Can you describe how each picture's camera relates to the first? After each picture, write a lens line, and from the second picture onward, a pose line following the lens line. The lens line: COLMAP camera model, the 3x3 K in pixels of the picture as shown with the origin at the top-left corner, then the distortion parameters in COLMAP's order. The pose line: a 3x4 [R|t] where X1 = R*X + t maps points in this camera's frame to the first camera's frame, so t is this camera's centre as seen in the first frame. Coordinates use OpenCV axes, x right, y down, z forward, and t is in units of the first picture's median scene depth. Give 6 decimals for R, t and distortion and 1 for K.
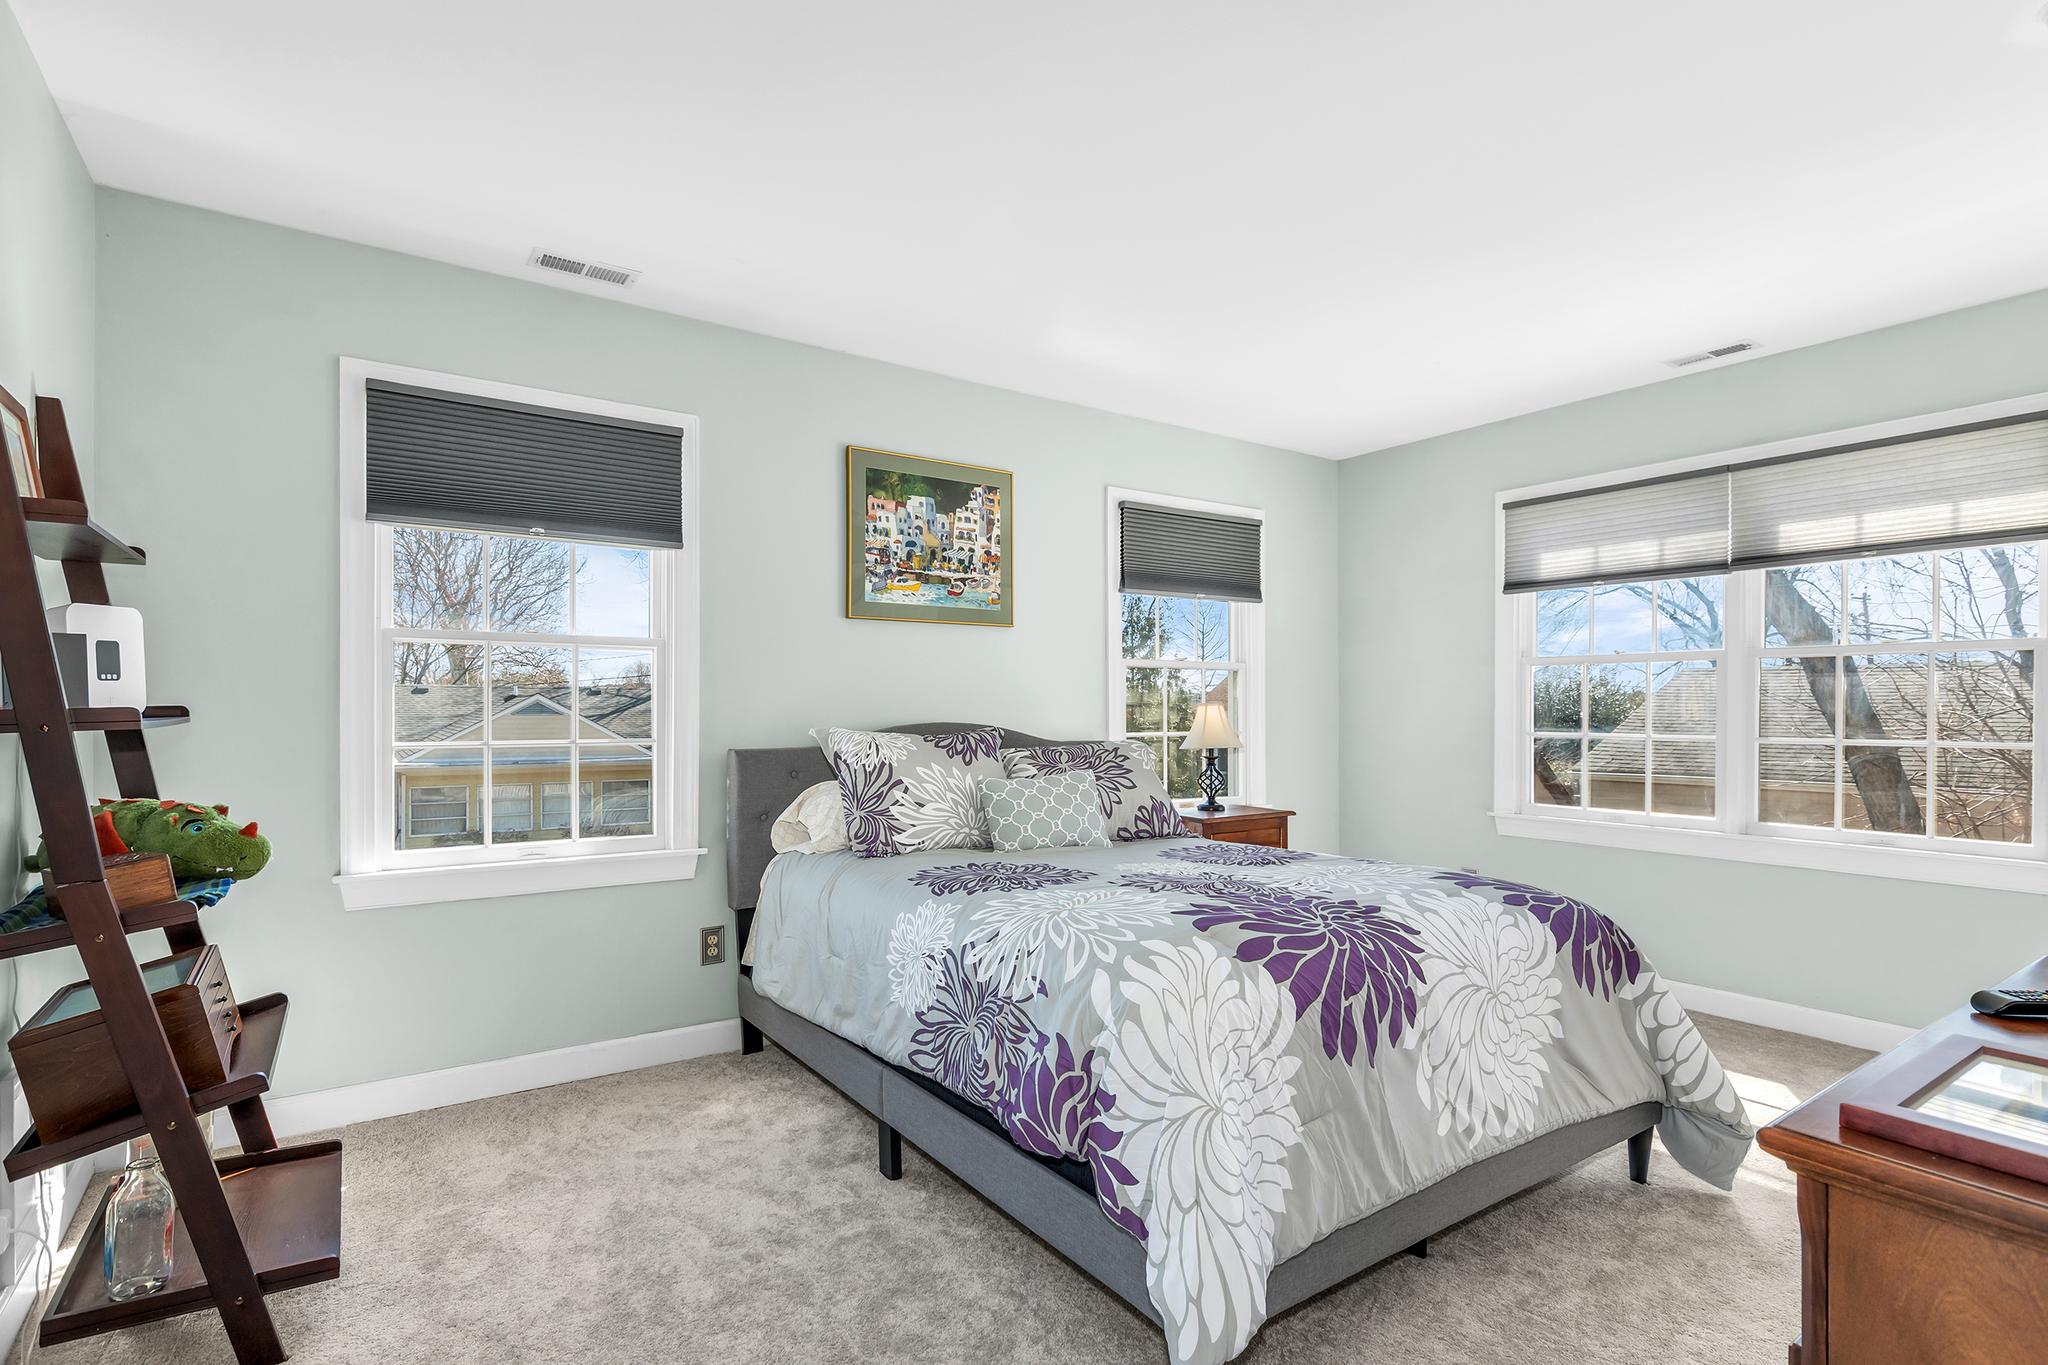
lens RADIAL K [[1002.7, 0, 1045.1], [0, 1002.7, 720.0], [0, 0, 1]] dist [0.004311, 0.001611]
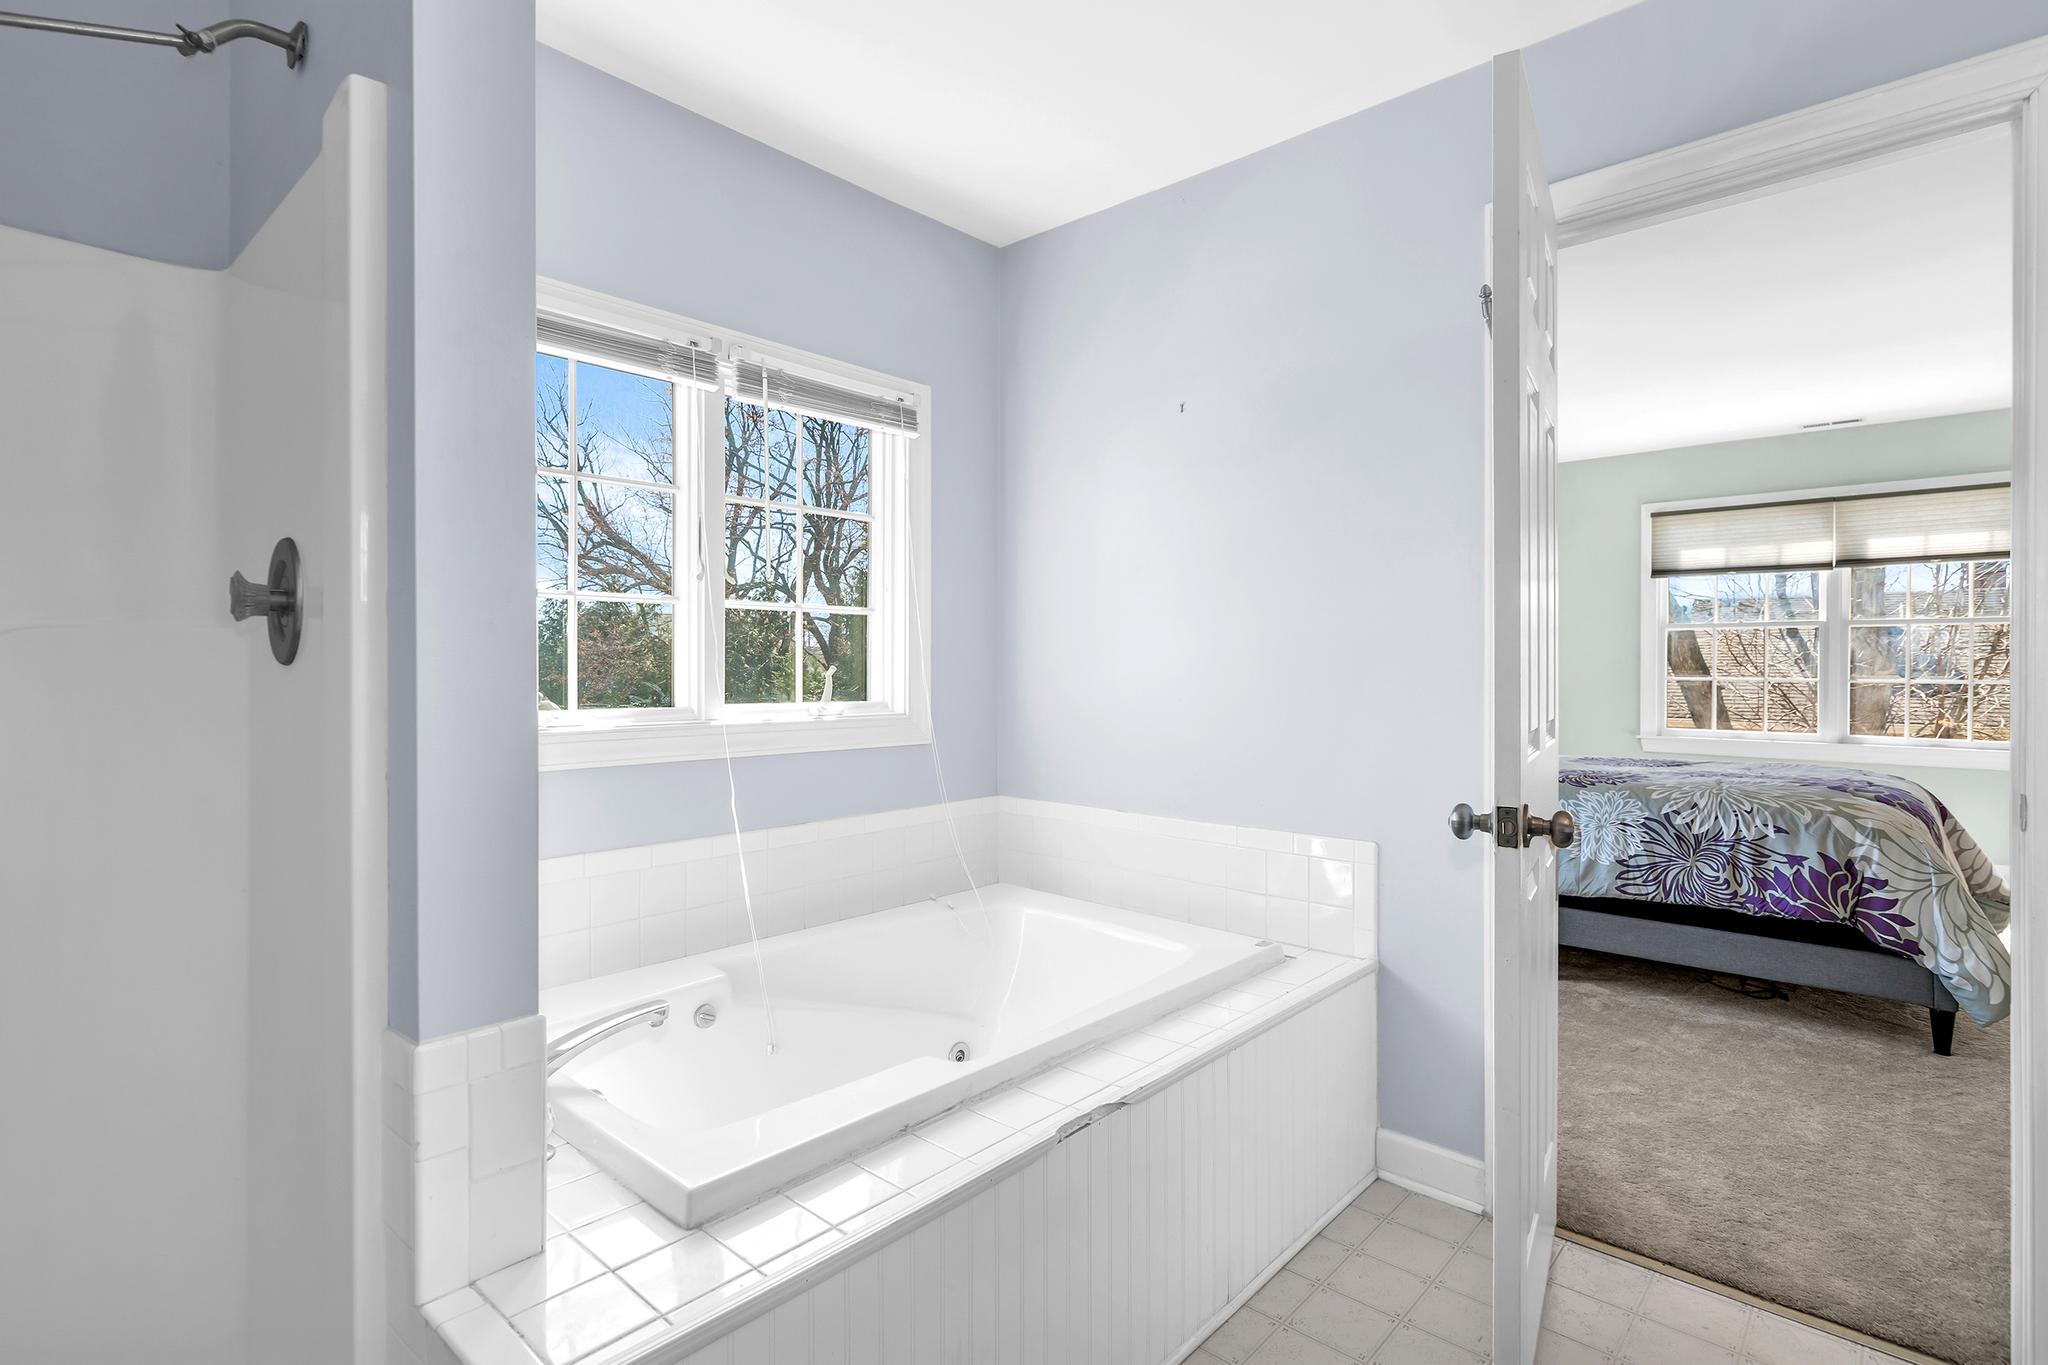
lens RADIAL K [[1002.7, 0, 1018.1], [0, 1002.7, 665.5], [0, 0, 1]] dist [0.004311, 0.001611]
pose [[0.971848, -0.006117, 0.235528, -1.341310], [0.007709, 0.999953, -0.005837, -0.004768], [-0.235482, 0.007489, 0.971850, -0.272280]]
